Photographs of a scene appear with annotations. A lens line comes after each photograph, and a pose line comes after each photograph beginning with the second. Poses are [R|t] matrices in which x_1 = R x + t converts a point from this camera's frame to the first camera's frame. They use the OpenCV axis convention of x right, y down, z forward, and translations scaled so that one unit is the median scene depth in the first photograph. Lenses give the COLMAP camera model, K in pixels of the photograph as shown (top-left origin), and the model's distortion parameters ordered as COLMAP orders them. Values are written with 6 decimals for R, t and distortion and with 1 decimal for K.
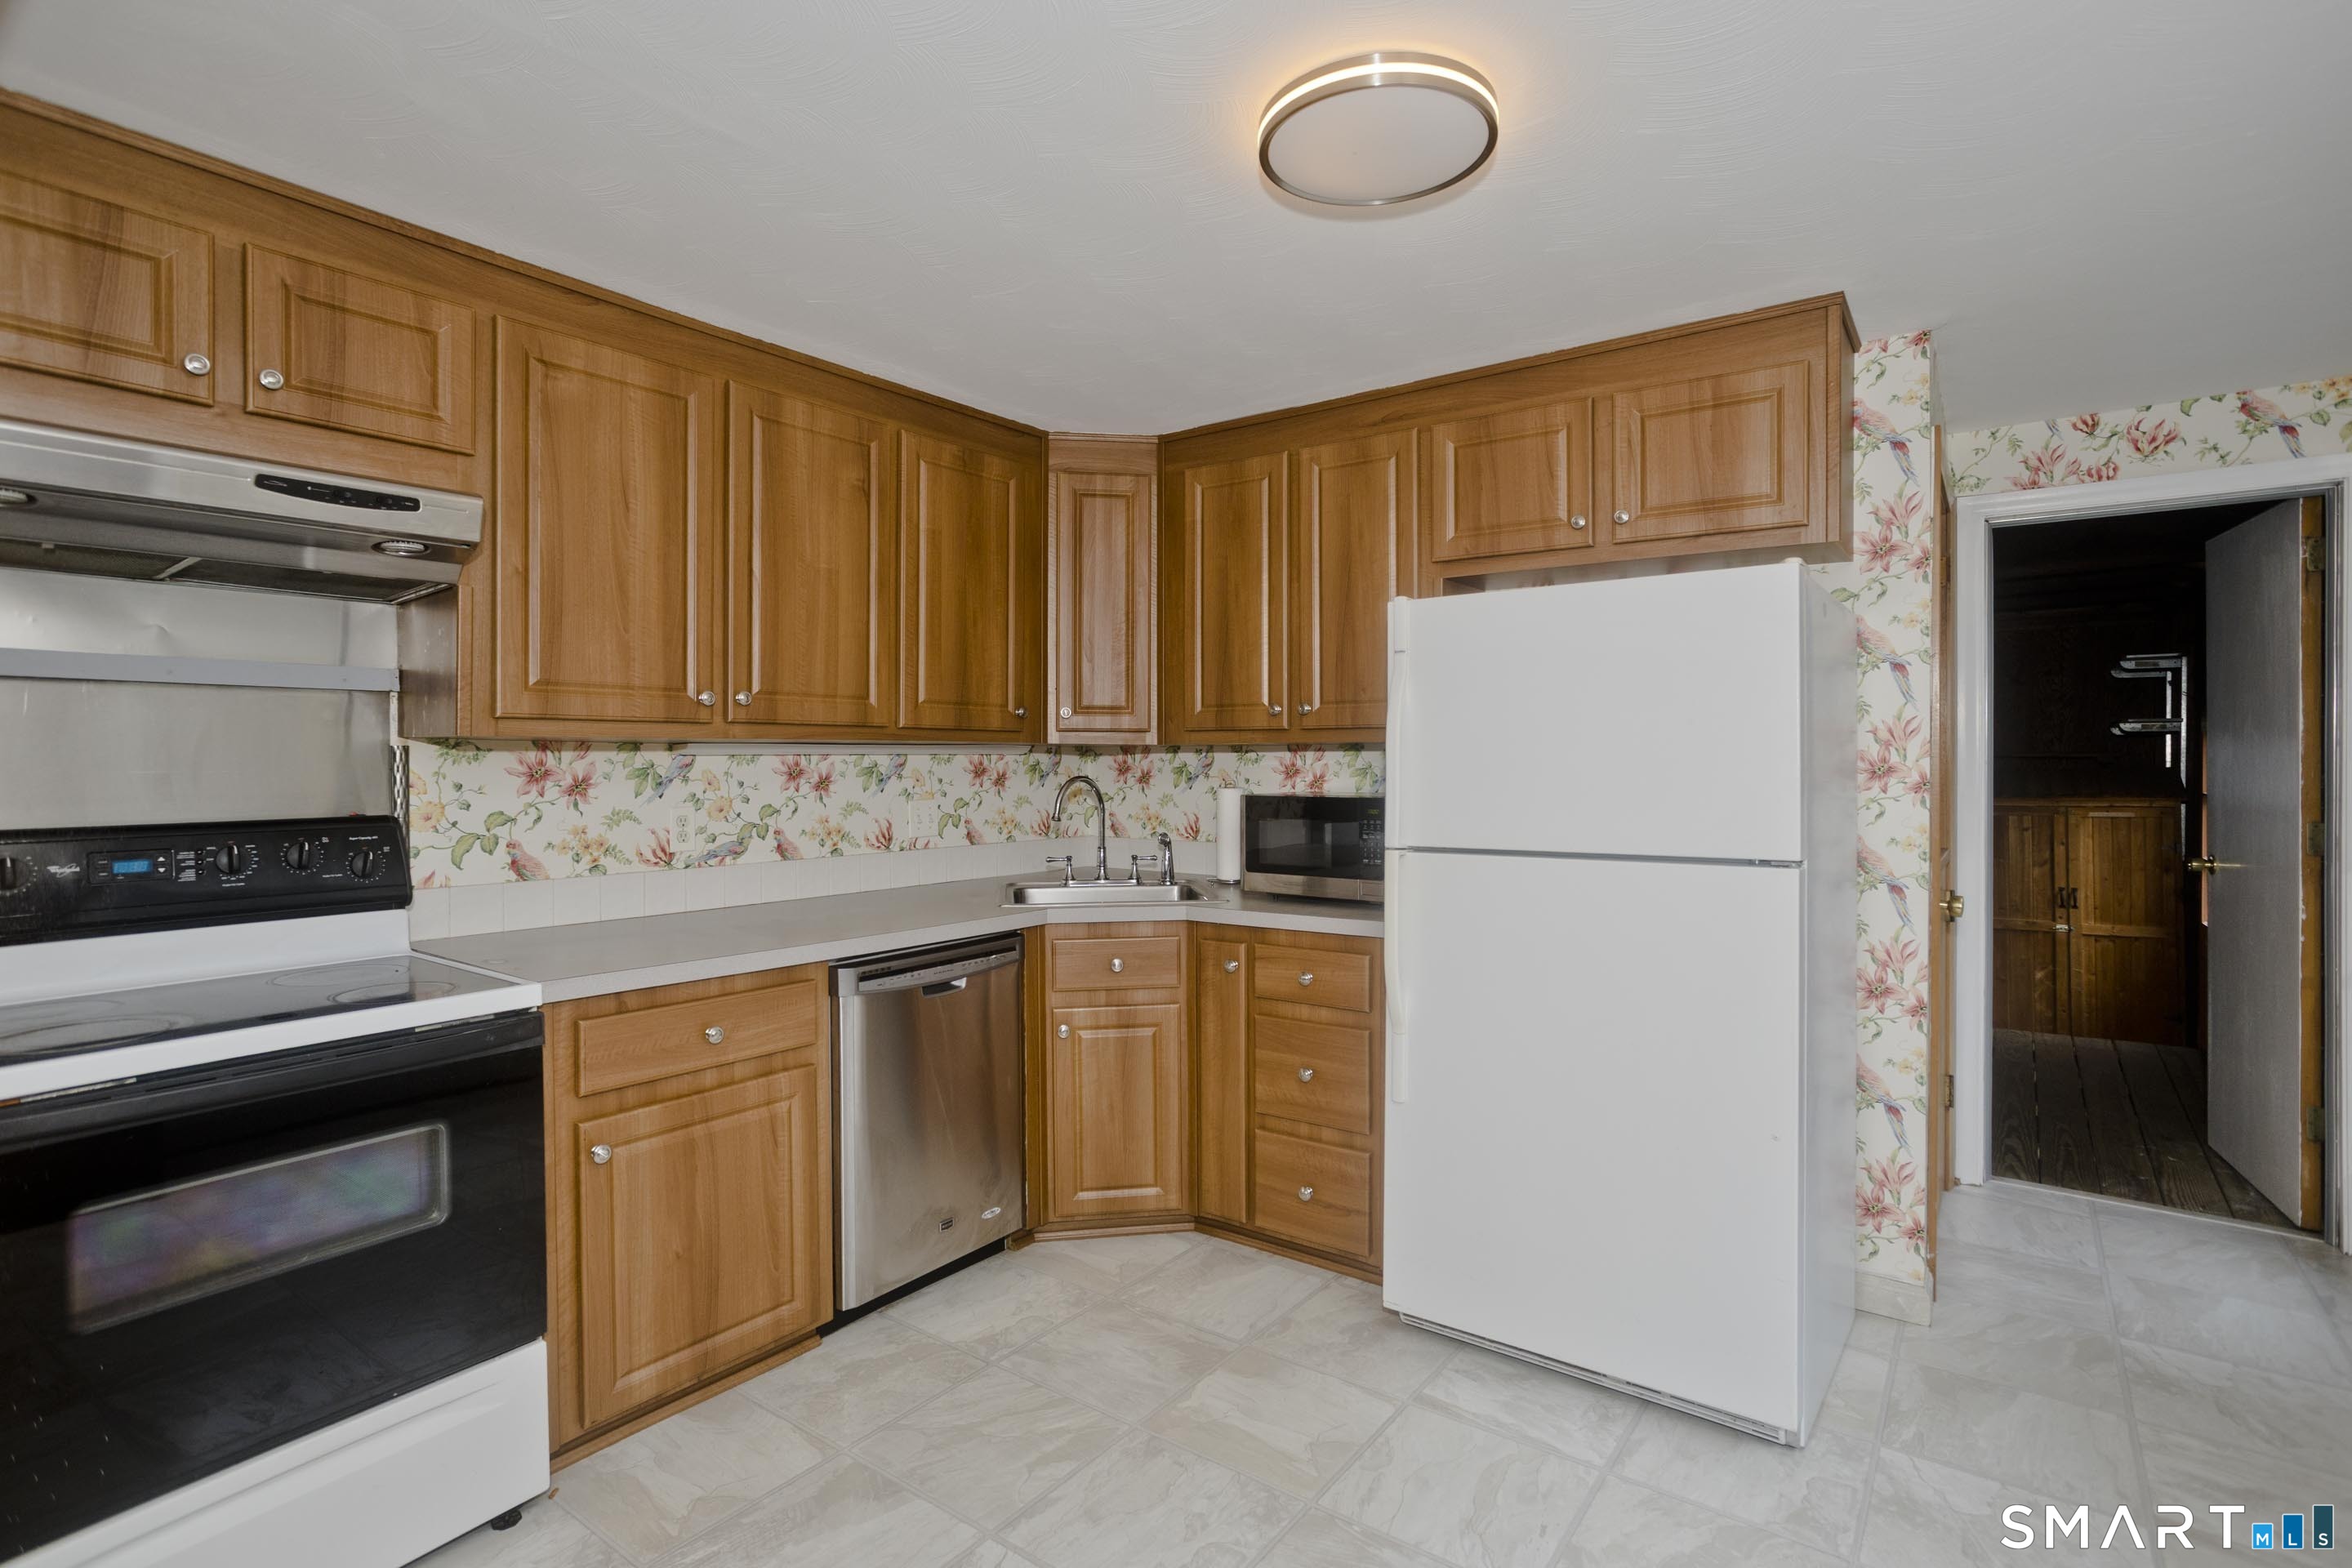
lens RADIAL K [[1143.3, 0, 1191.5], [0, 1143.3, 755.7], [0, 0, 1]] dist [-0.027326, 0.015673]
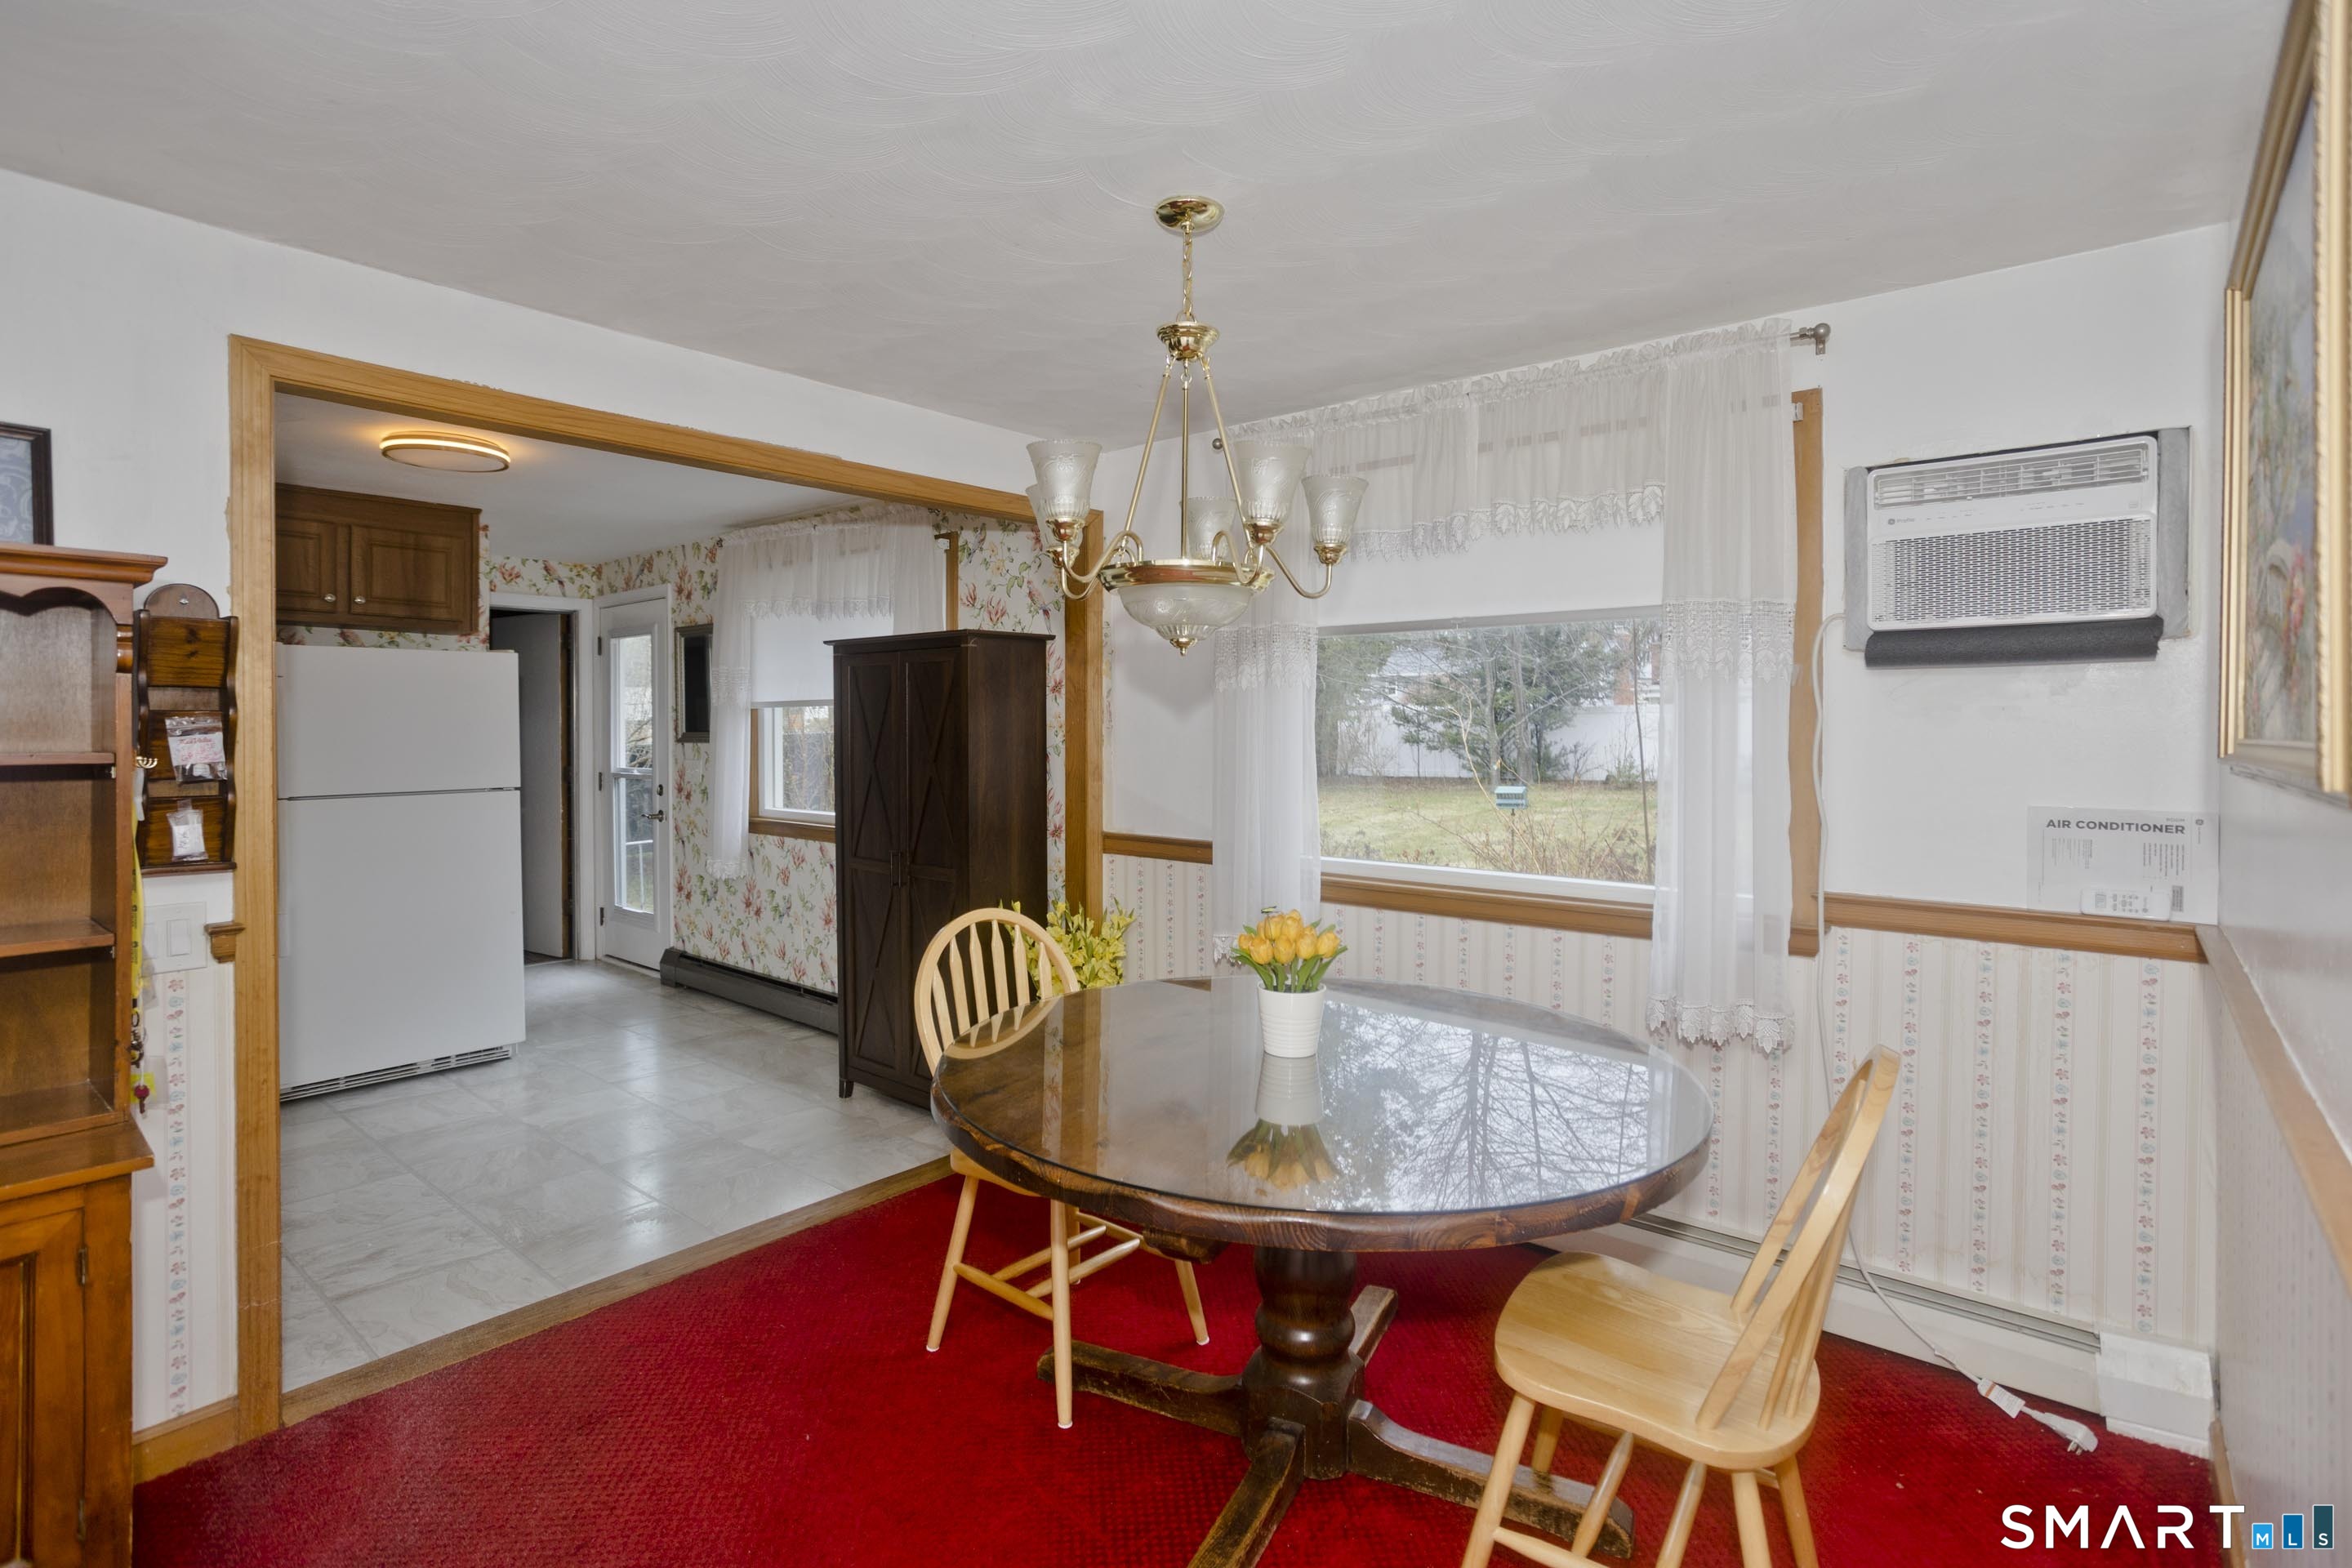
lens RADIAL K [[1143.3, 0, 1158.6], [0, 1143.3, 734.6], [0, 0, 1]] dist [-0.027326, 0.015673]
pose [[0.075661, -0.008559, 0.997097, -1.190617], [-0.000509, 0.999963, 0.008622, -0.022240], [-0.997133, -0.001160, 0.075654, -0.315279]]
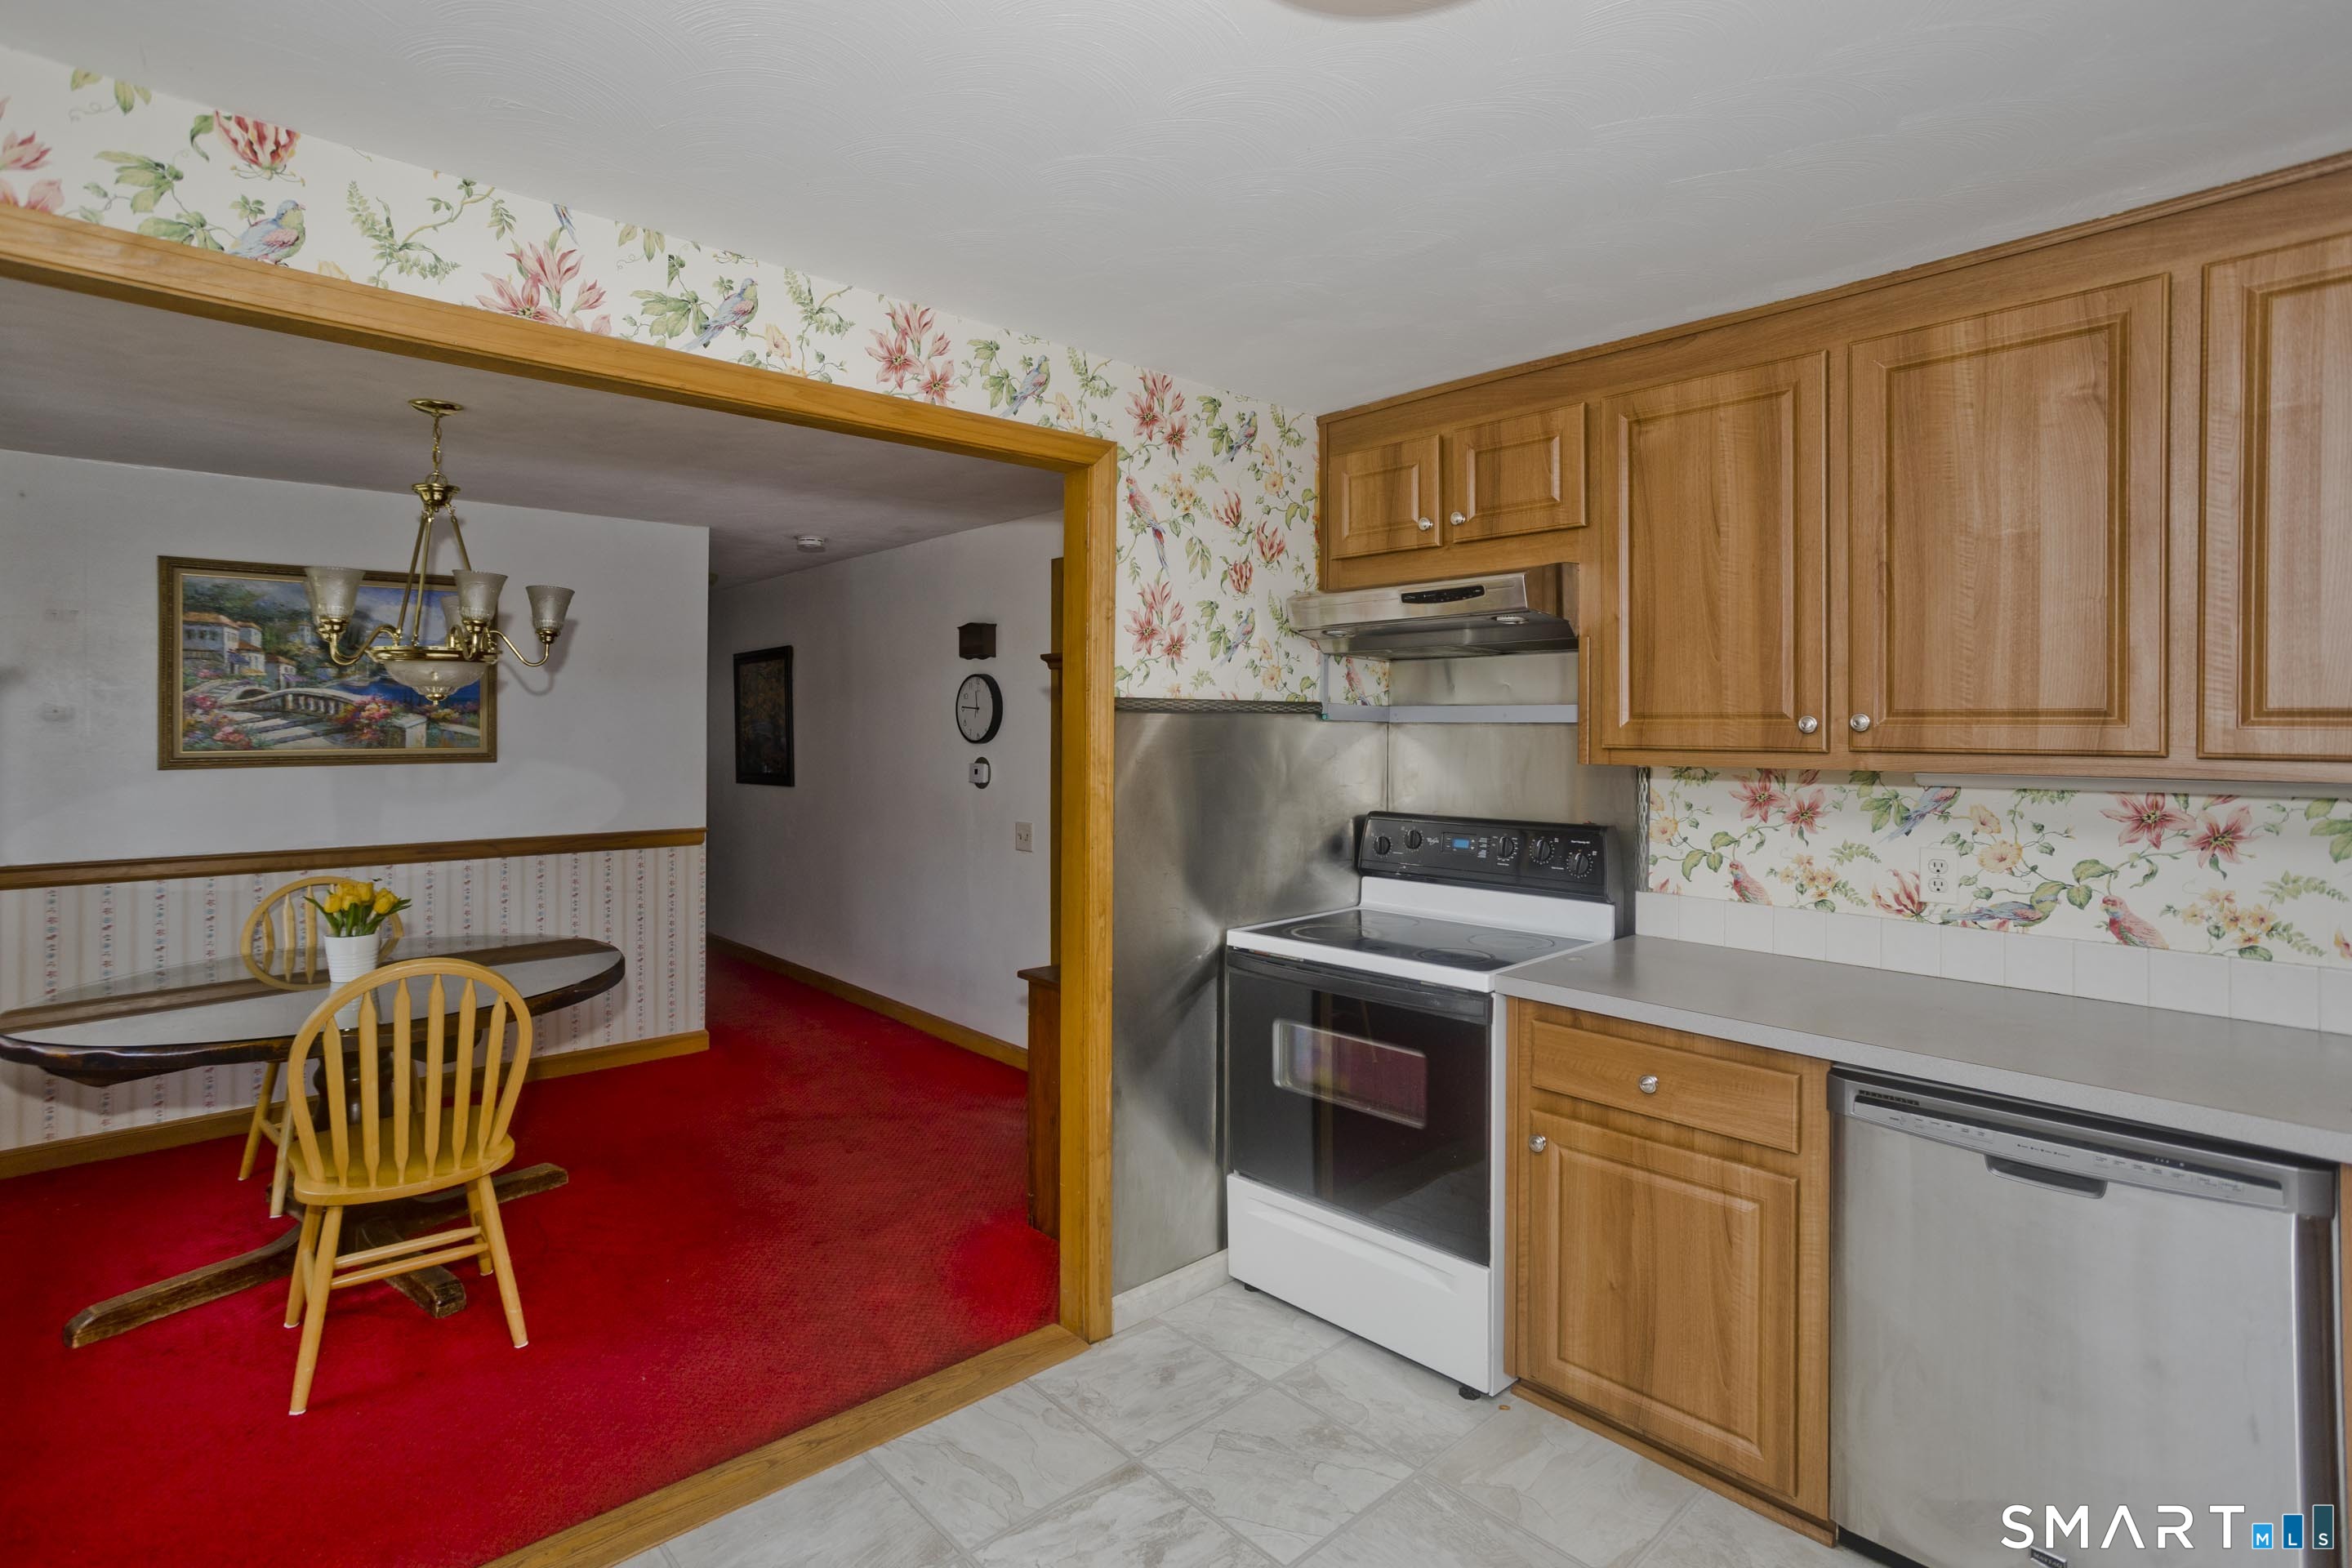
lens RADIAL K [[1143.3, 0, 1163.1], [0, 1143.3, 722.2], [0, 0, 1]] dist [-0.027326, 0.015673]
pose [[-0.200294, -0.003088, -0.979731, 0.481054], [-0.000716, 0.999995, -0.003005, -0.045061], [0.979736, 0.000100, -0.200295, 0.632187]]
